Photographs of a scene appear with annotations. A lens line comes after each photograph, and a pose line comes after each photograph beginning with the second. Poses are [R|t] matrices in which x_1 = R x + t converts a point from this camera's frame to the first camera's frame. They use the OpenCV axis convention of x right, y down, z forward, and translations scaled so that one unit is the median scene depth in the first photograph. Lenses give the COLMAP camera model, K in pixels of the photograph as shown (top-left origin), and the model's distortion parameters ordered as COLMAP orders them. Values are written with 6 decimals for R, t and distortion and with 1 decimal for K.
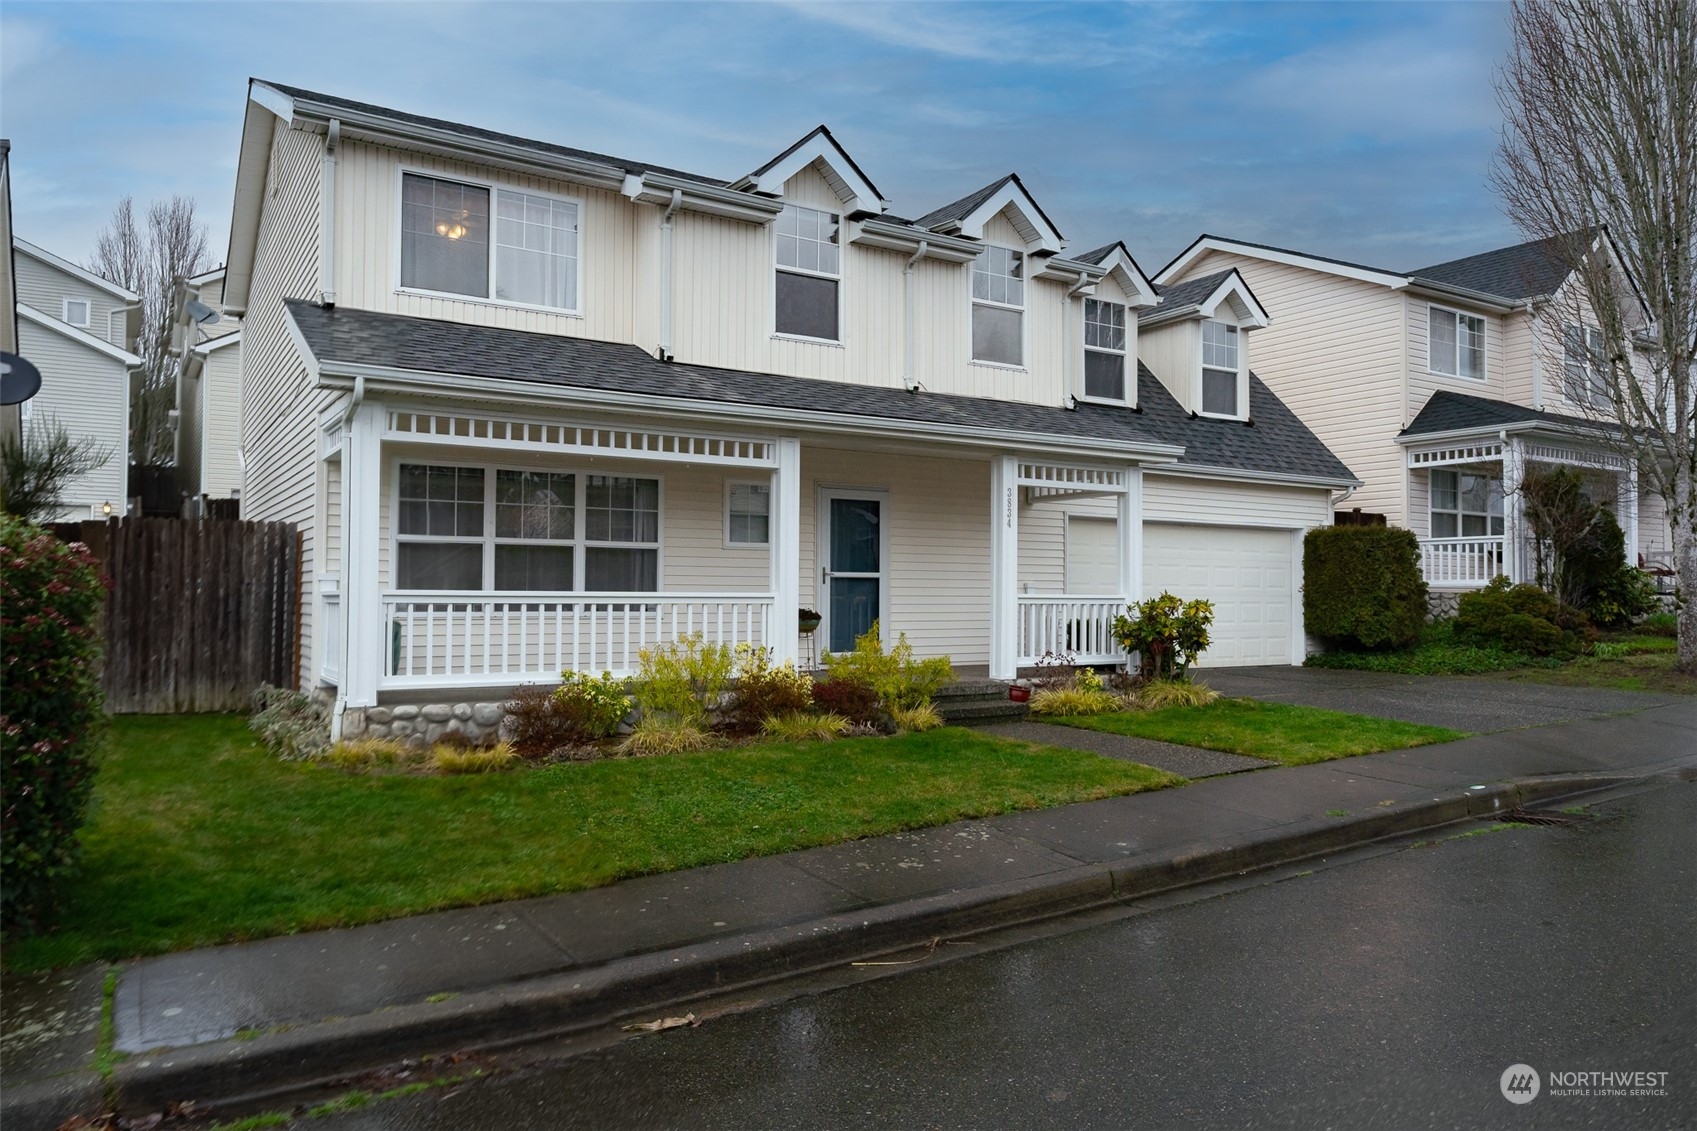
lens RADIAL K [[1162.5, 0, 848.5], [0, 1162.5, 565.5], [0, 0, 1]] dist [-0.004297, -0.004027]
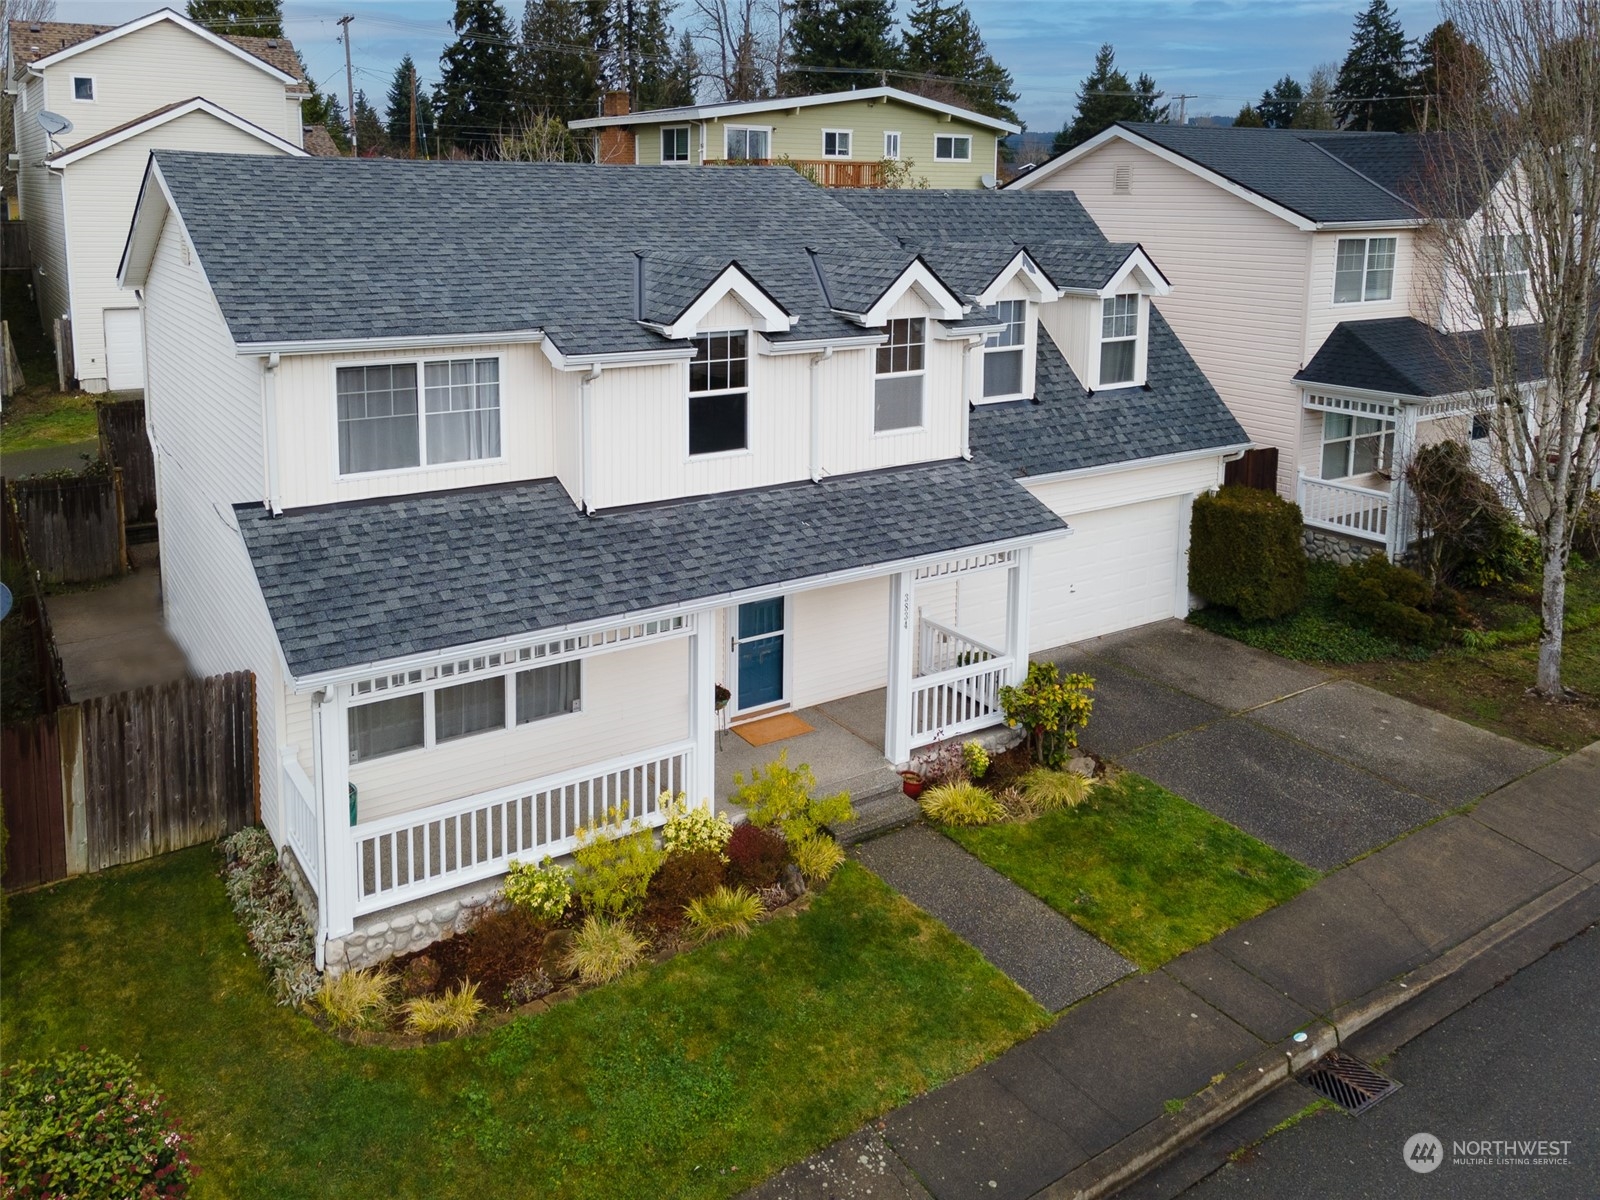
lens RADIAL K [[1247.6, 0, 740.0], [0, 1247.6, 354.1], [0, 0, 1]] dist [0.017672, 0.009186]
pose [[0.999974, 0.000634, 0.007134, -0.024050], [-0.001717, 0.988247, 0.152854, -0.459669], [-0.006953, -0.152862, 0.988223, -0.102730]]
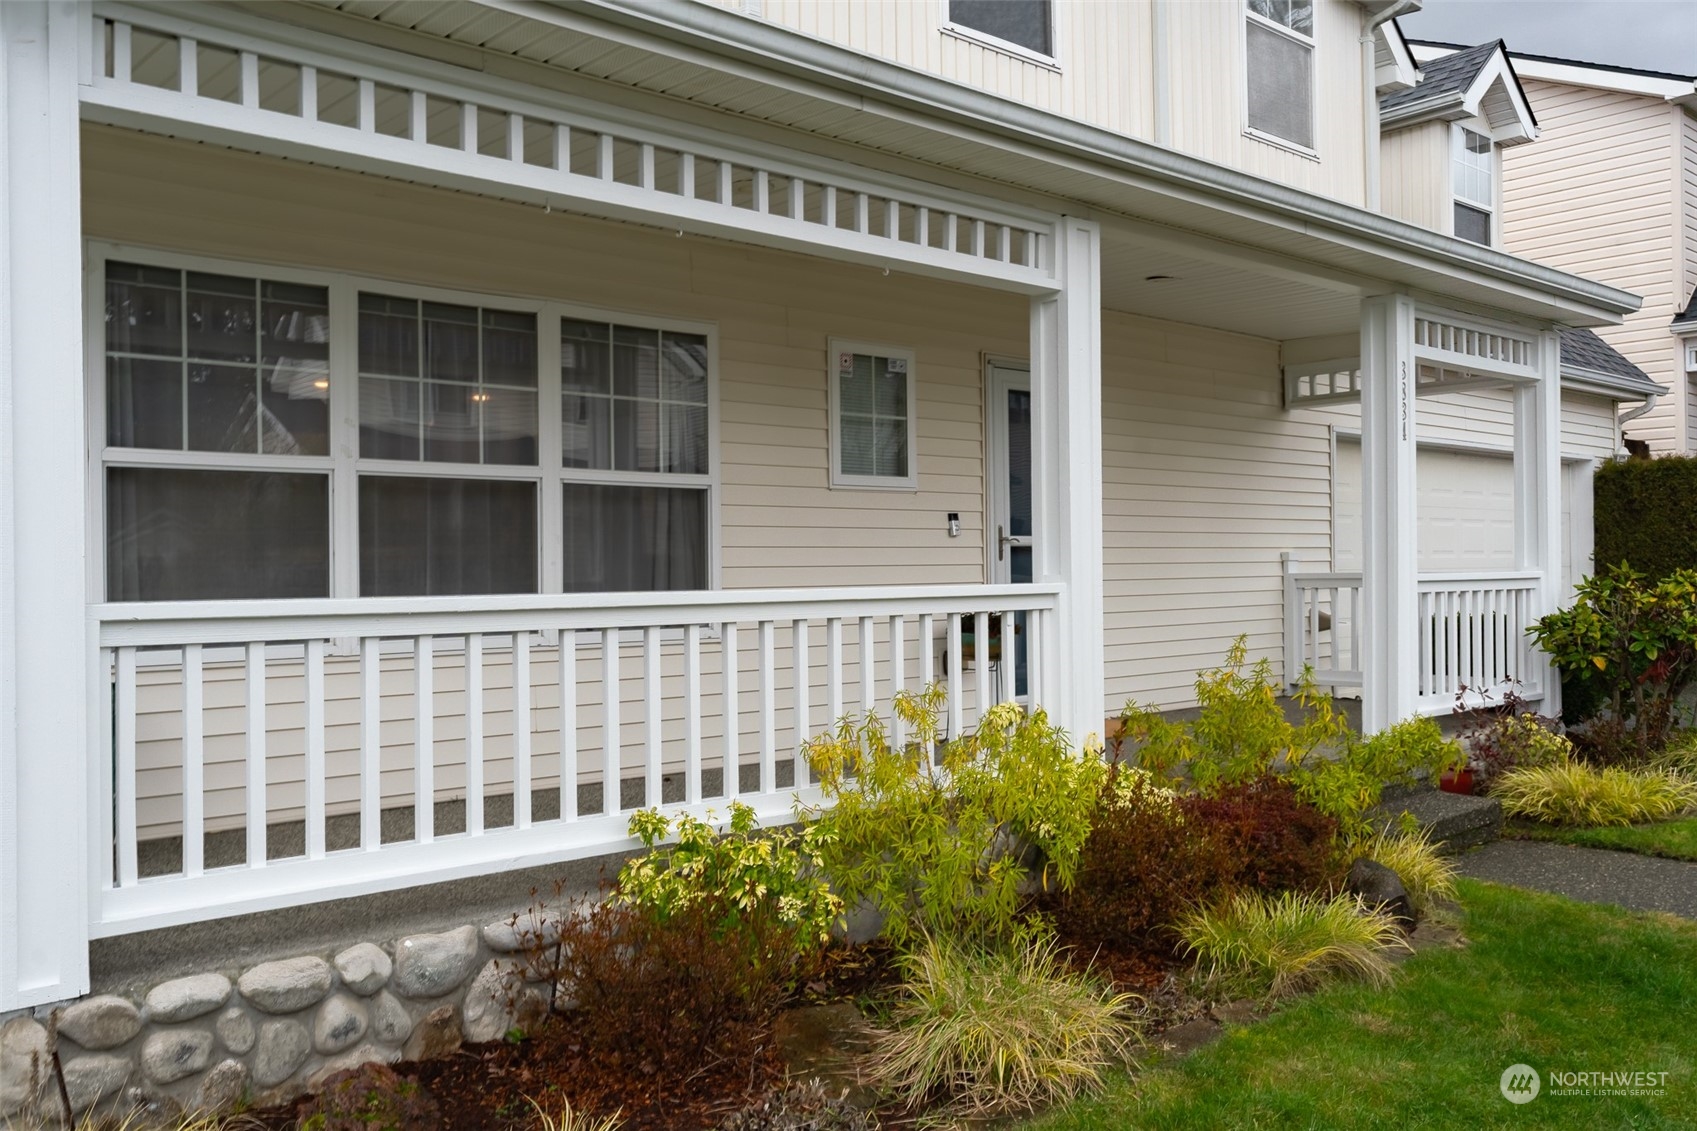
lens RADIAL K [[1398.3, 0, 848.5], [0, 1398.3, 565.5], [0, 0, 1]] dist [0.005013, -0.005165]
pose [[0.986108, -0.017062, 0.165225, -0.196669], [0.013519, 0.999654, 0.022542, 0.003981], [-0.165552, -0.019996, 0.985998, 0.445958]]
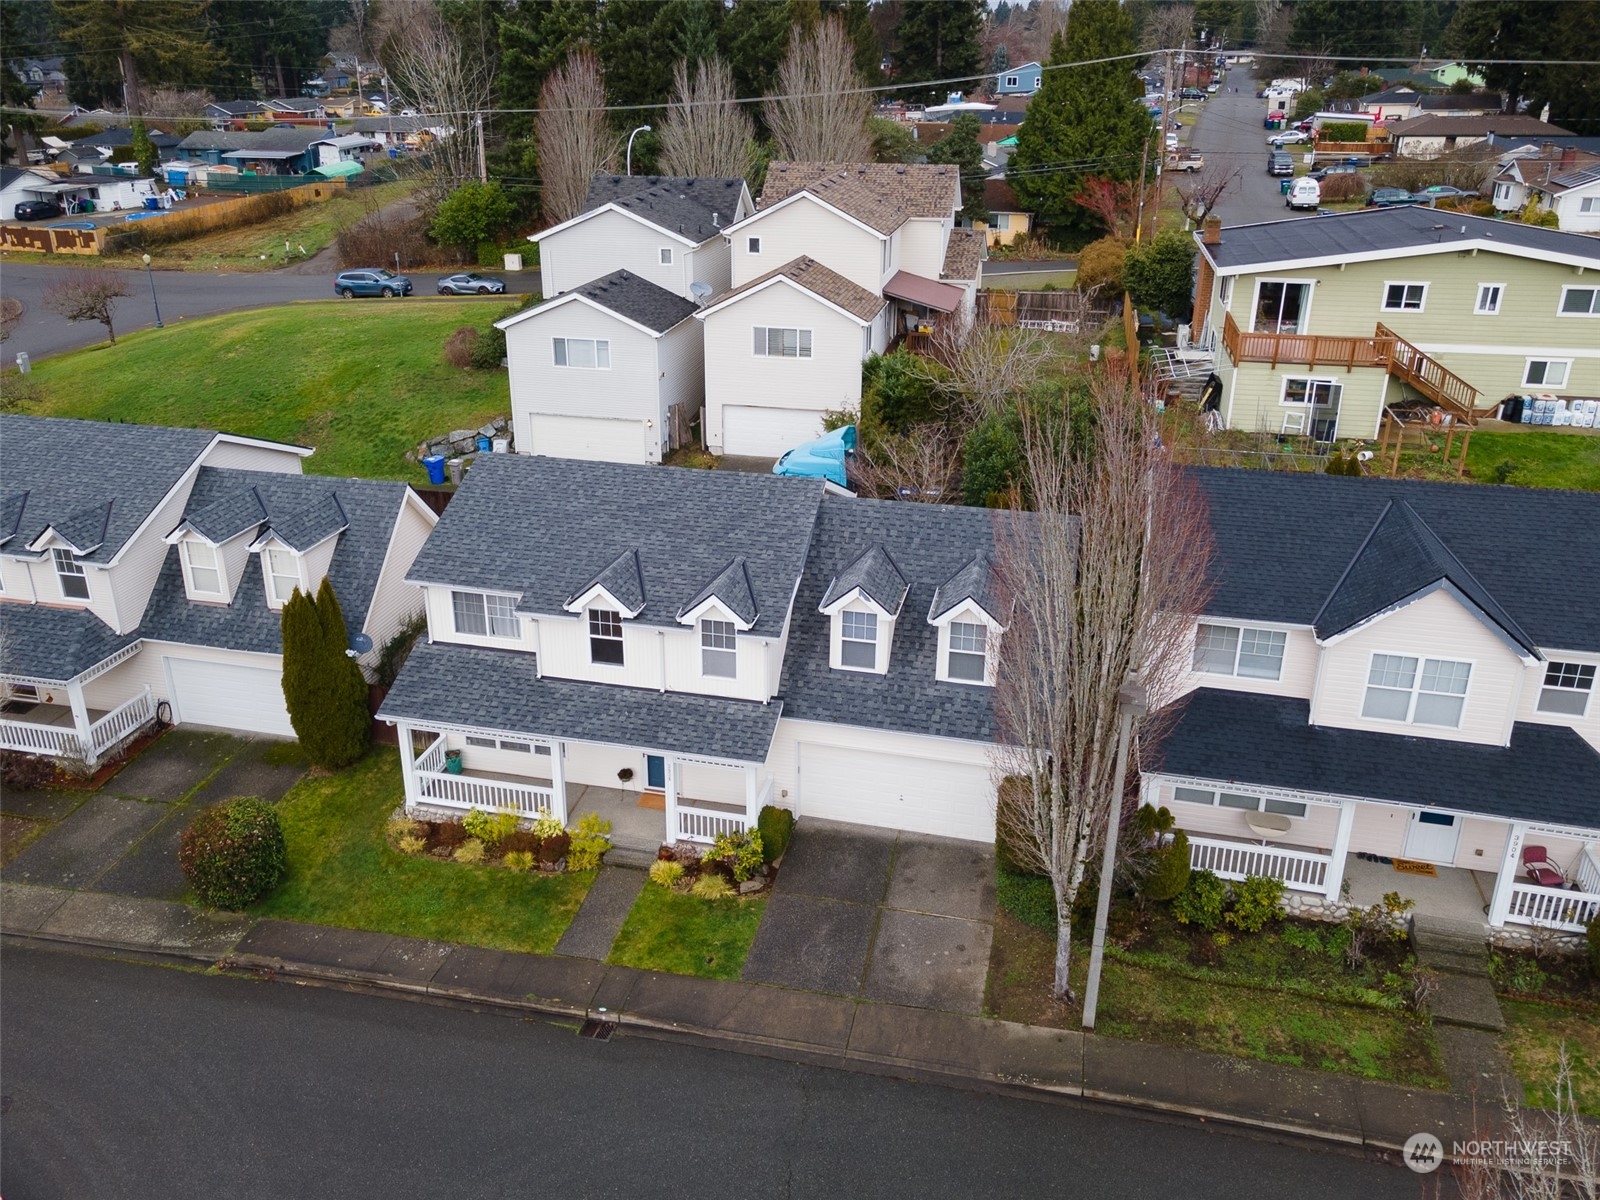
lens RADIAL K [[1290.3, 0, 766.9], [0, 1290.3, 558.9], [0, 0, 1]] dist [0.023894, 0.012821]
pose [[0.689540, 0.259680, -0.676092, 1.706268], [0.026072, 0.924005, 0.381491, -1.266293], [0.723778, -0.280681, 0.630368, -0.209227]]
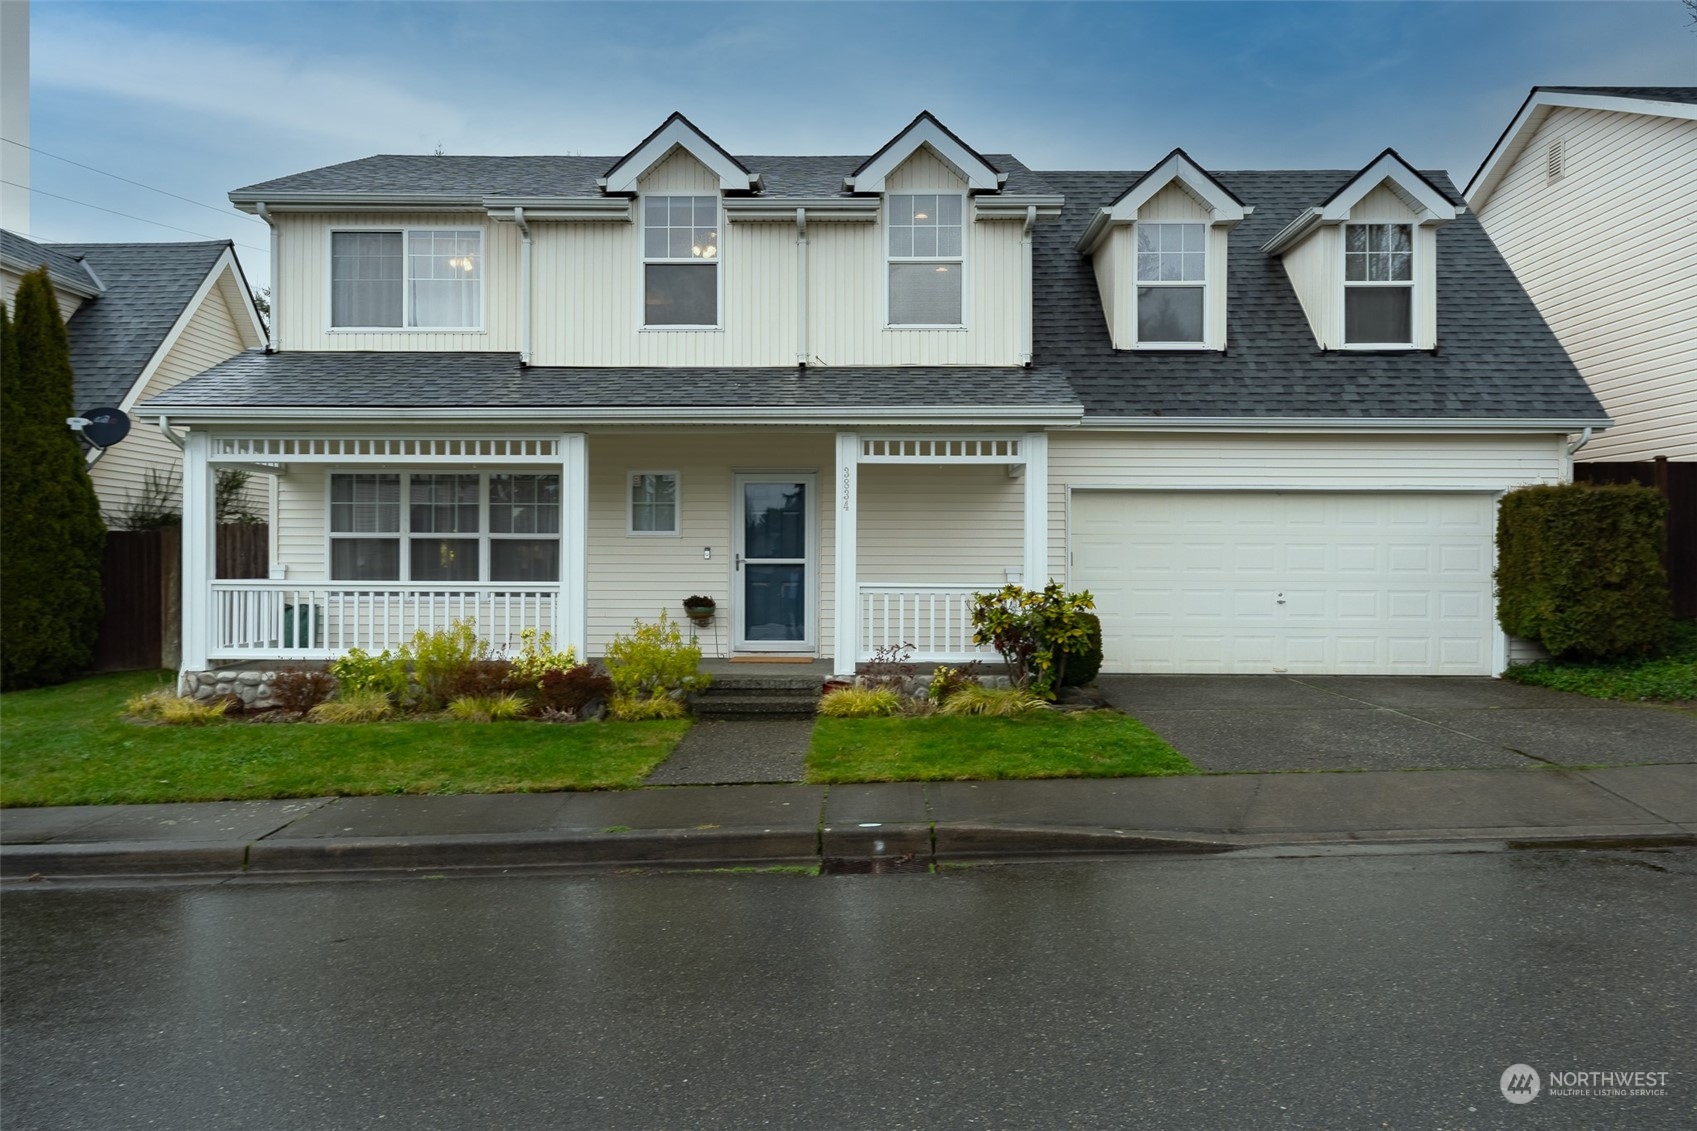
lens RADIAL K [[1263.4, 0, 848.5], [0, 1263.4, 565.5], [0, 0, 1]] dist [-0.000928, 0.002819]
pose [[0.839578, -0.002178, -0.543235, 0.683416], [0.014470, 0.999727, 0.018355, -0.007406], [0.543047, -0.023271, 0.839380, 0.159980]]
